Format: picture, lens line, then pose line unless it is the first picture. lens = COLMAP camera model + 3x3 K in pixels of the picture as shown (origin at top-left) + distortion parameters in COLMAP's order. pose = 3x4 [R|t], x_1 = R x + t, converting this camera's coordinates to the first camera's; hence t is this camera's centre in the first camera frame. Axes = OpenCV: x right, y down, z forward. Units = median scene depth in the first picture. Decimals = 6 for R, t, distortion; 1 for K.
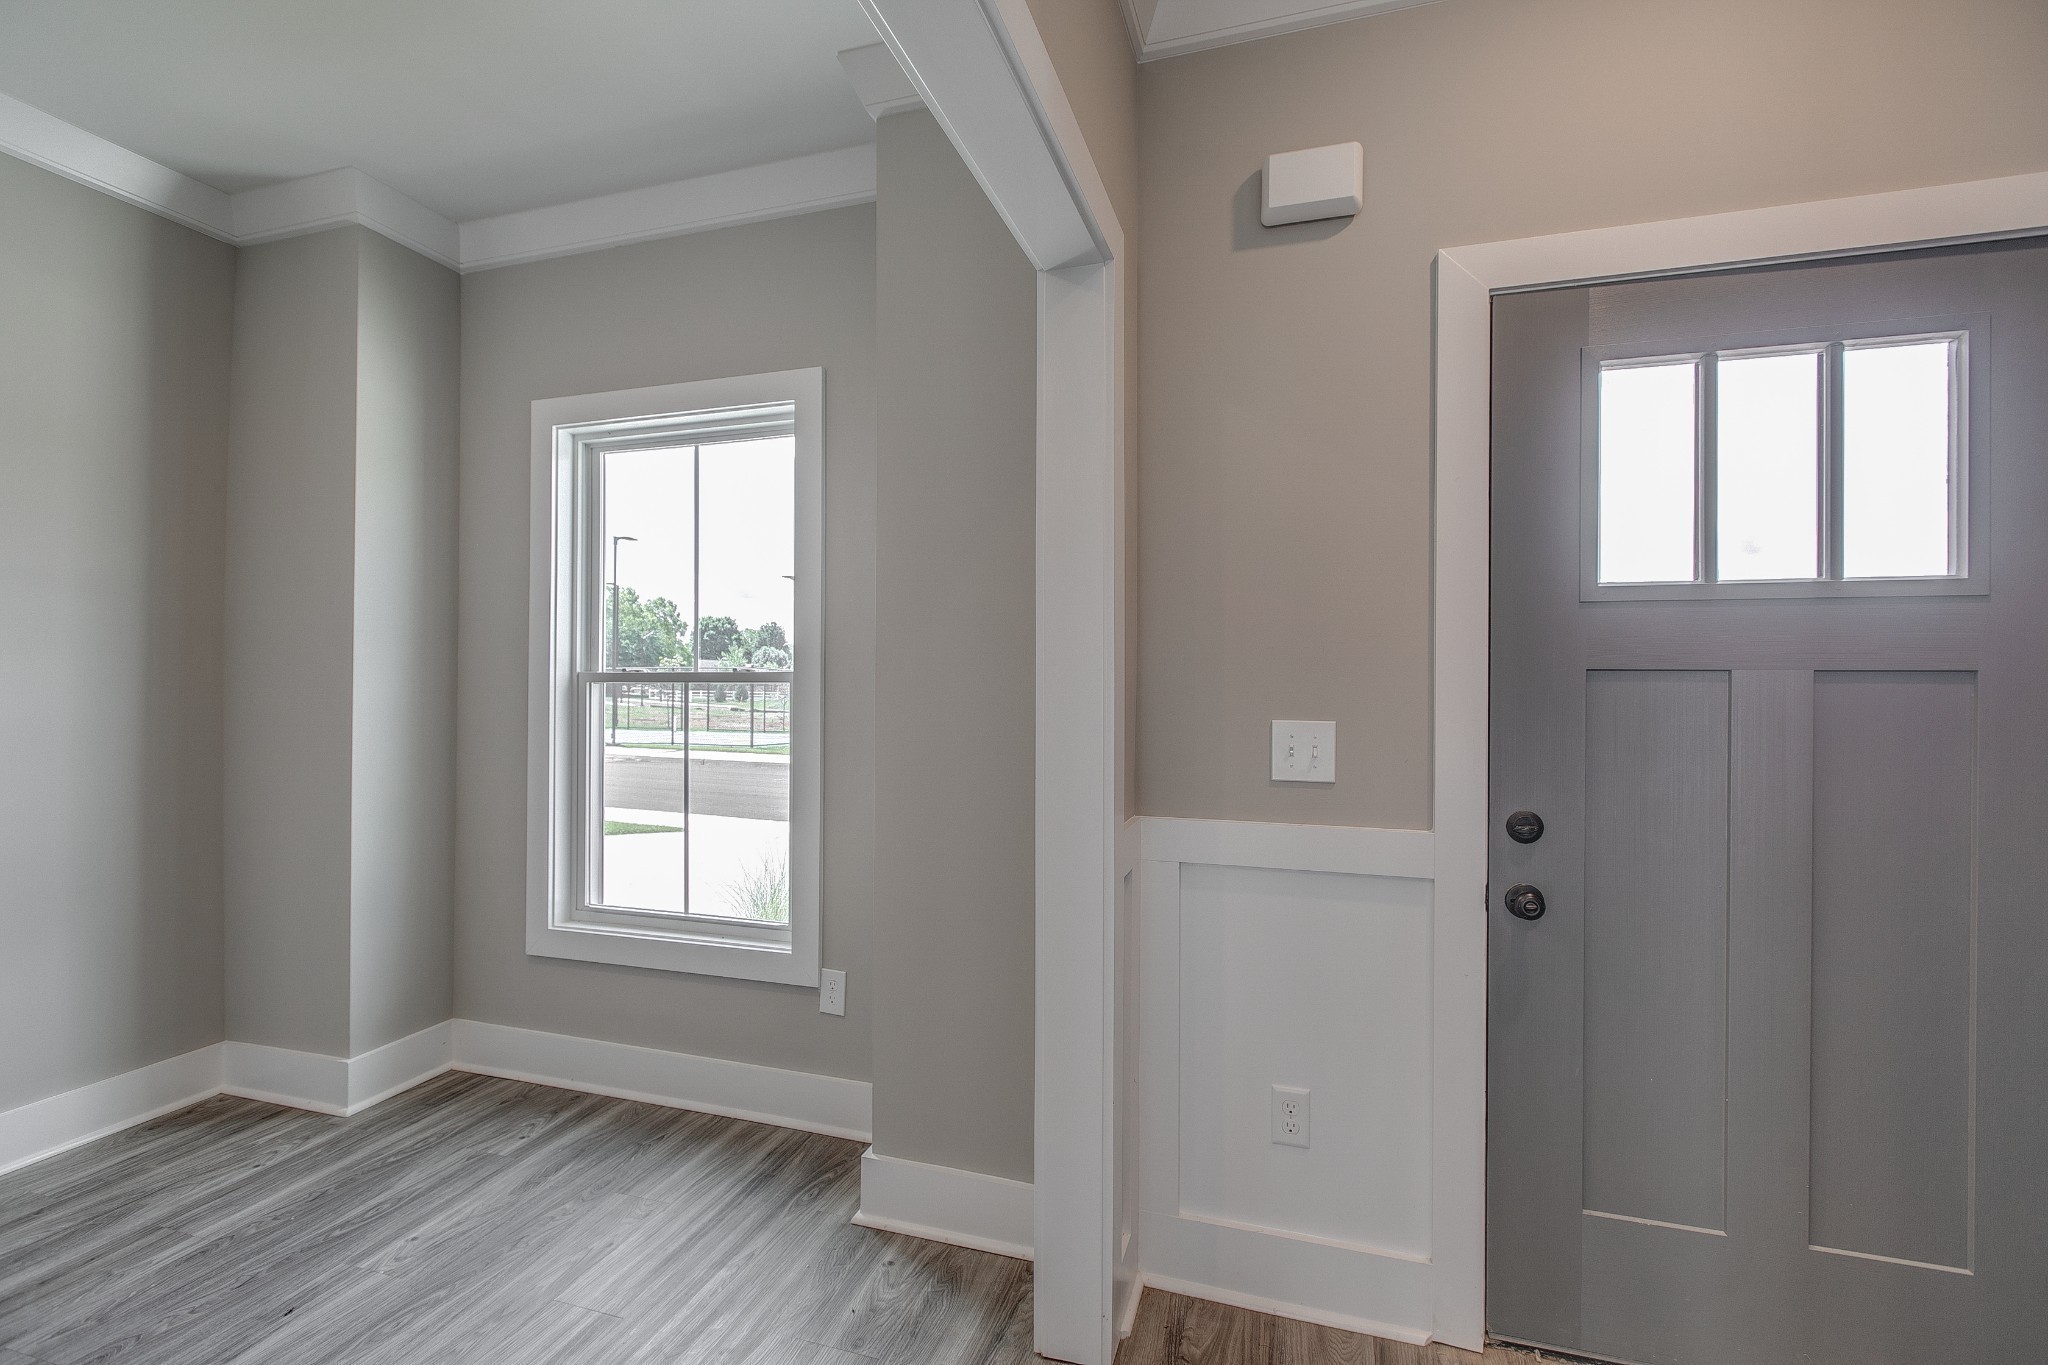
lens RADIAL K [[900.8, 0, 1023.2], [0, 900.8, 677.8], [0, 0, 1]] dist [0.000067, -0.001252]
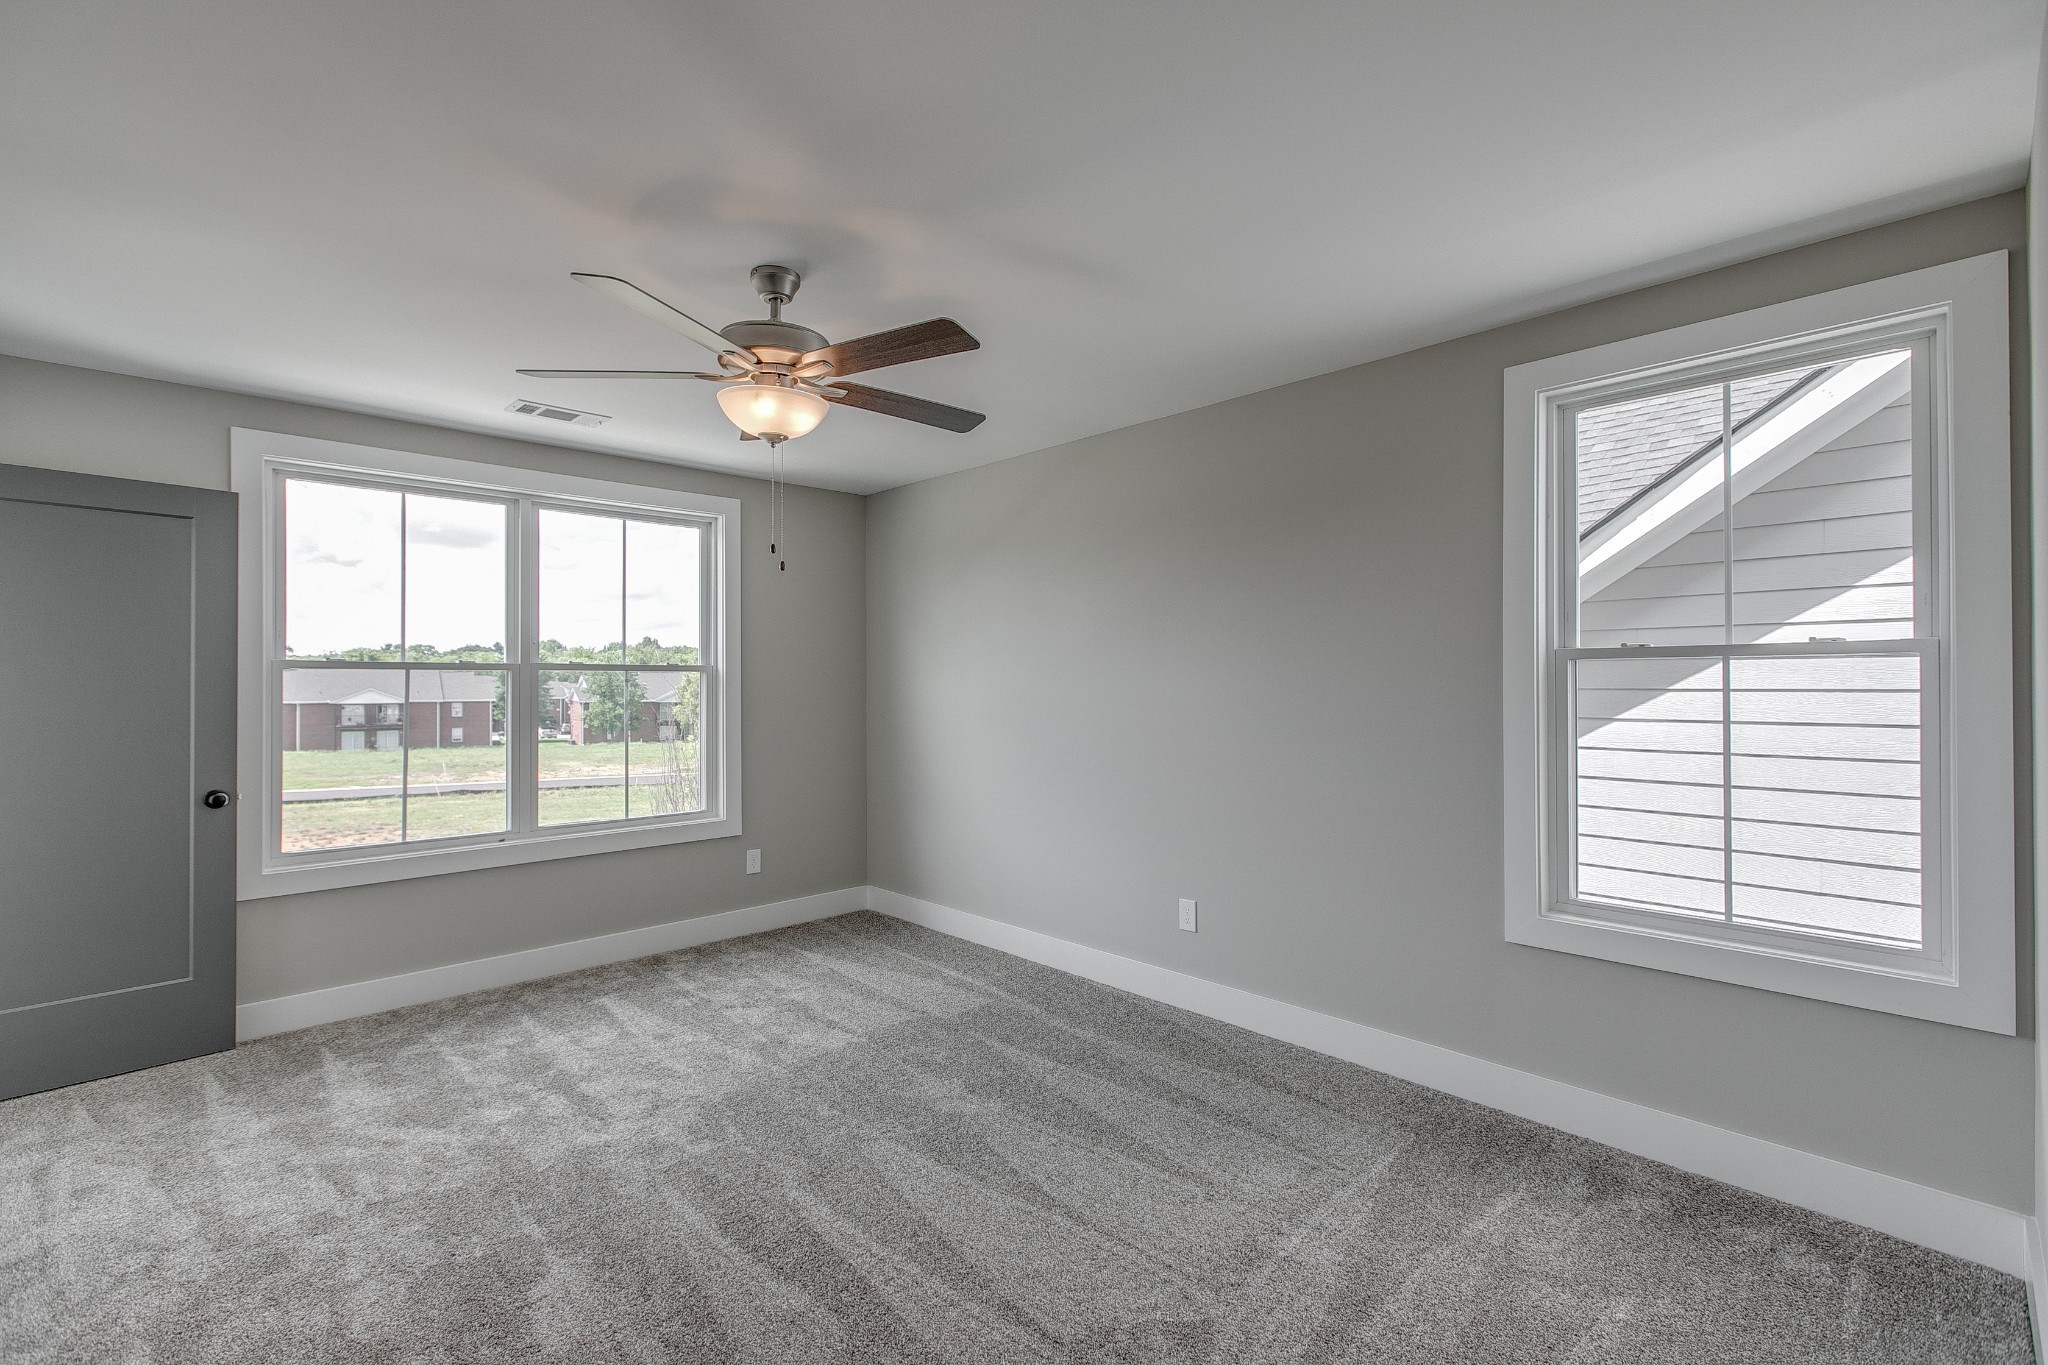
lens RADIAL K [[900.8, 0, 1023.2], [0, 900.8, 677.8], [0, 0, 1]] dist [0.000067, -0.001252]
pose [[0.873889, -0.013627, -0.485935, -0.527649], [0.012964, 0.999905, -0.004726, 0.022973], [0.485953, -0.002169, 0.873982, -0.097916]]
